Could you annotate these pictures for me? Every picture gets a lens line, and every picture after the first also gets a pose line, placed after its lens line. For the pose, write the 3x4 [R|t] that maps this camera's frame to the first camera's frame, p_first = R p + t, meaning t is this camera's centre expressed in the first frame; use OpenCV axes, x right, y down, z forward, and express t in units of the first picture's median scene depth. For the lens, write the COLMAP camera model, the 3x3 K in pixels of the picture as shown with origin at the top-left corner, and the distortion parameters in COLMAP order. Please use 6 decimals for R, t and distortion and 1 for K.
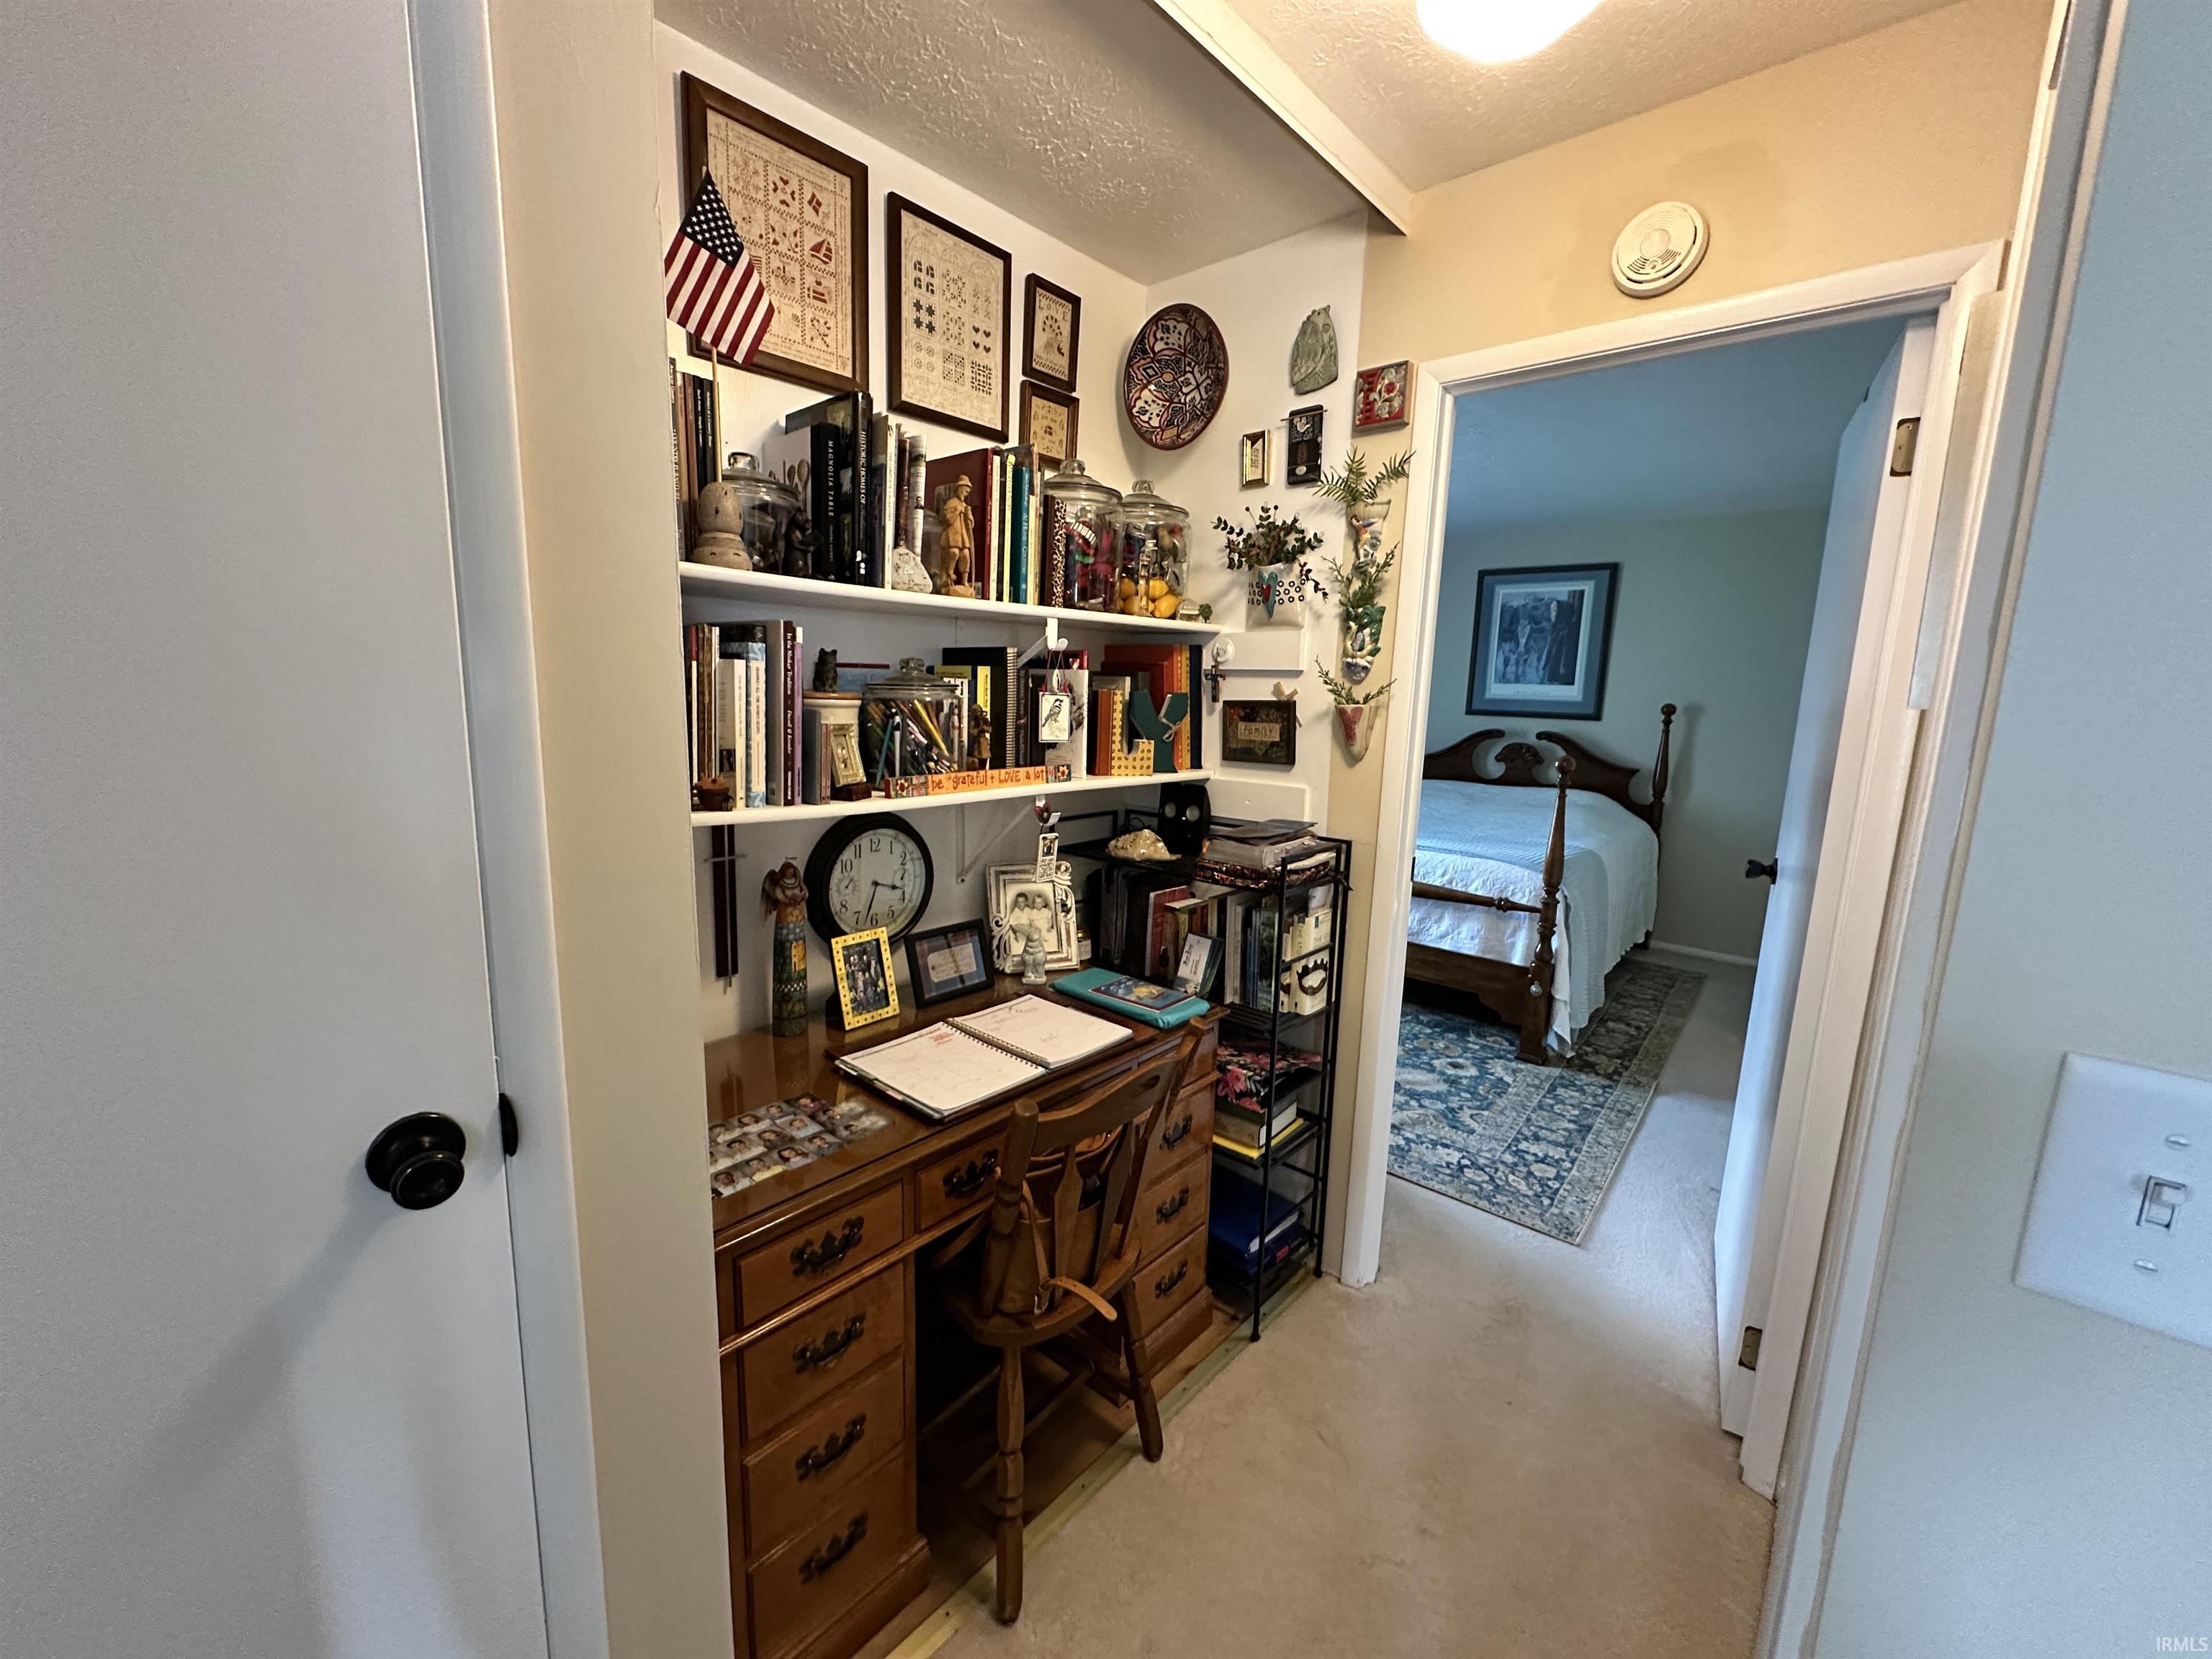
lens RADIAL K [[885.6, 0, 1106.8], [0, 885.6, 828.3], [0, 0, 1]] dist [0.000374, 0.001000]
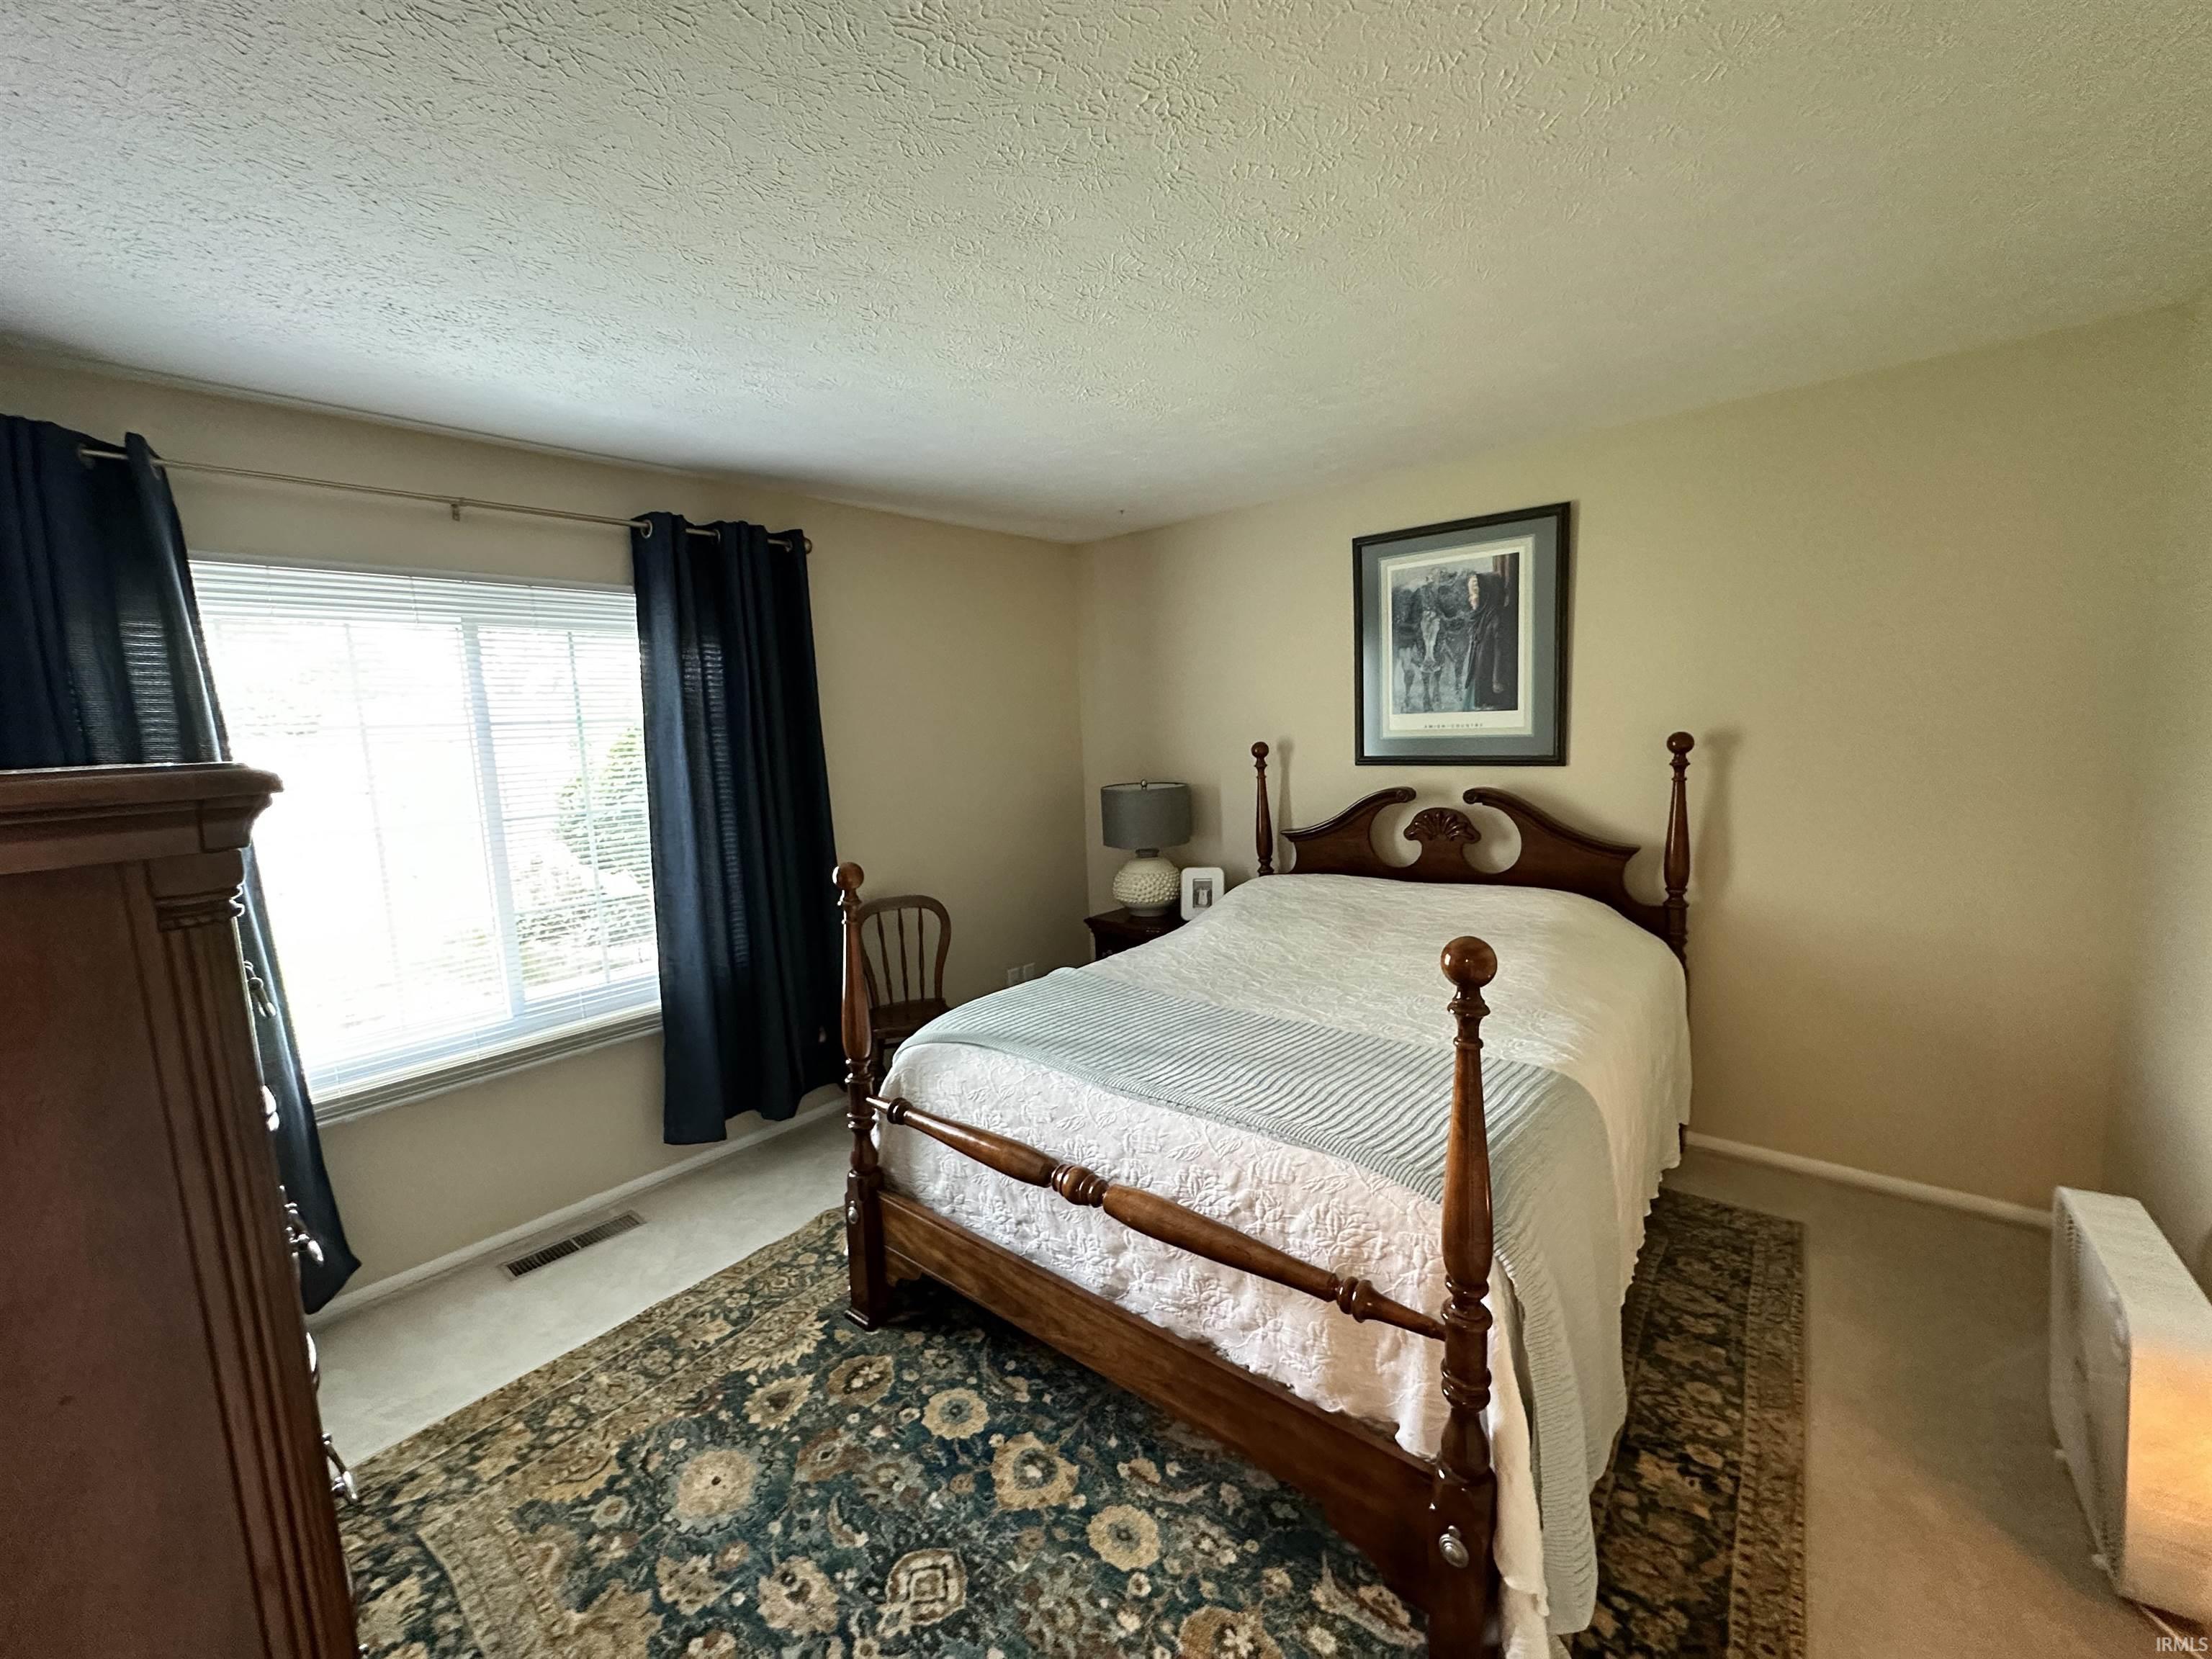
lens RADIAL K [[885.6, 0, 1105.1], [0, 885.6, 828.0], [0, 0, 1]] dist [0.000374, 0.001000]
pose [[0.996987, -0.076562, 0.012484, 0.238033], [0.076966, 0.996386, -0.035940, -0.082903], [-0.009687, 0.036793, 0.999276, 0.409604]]
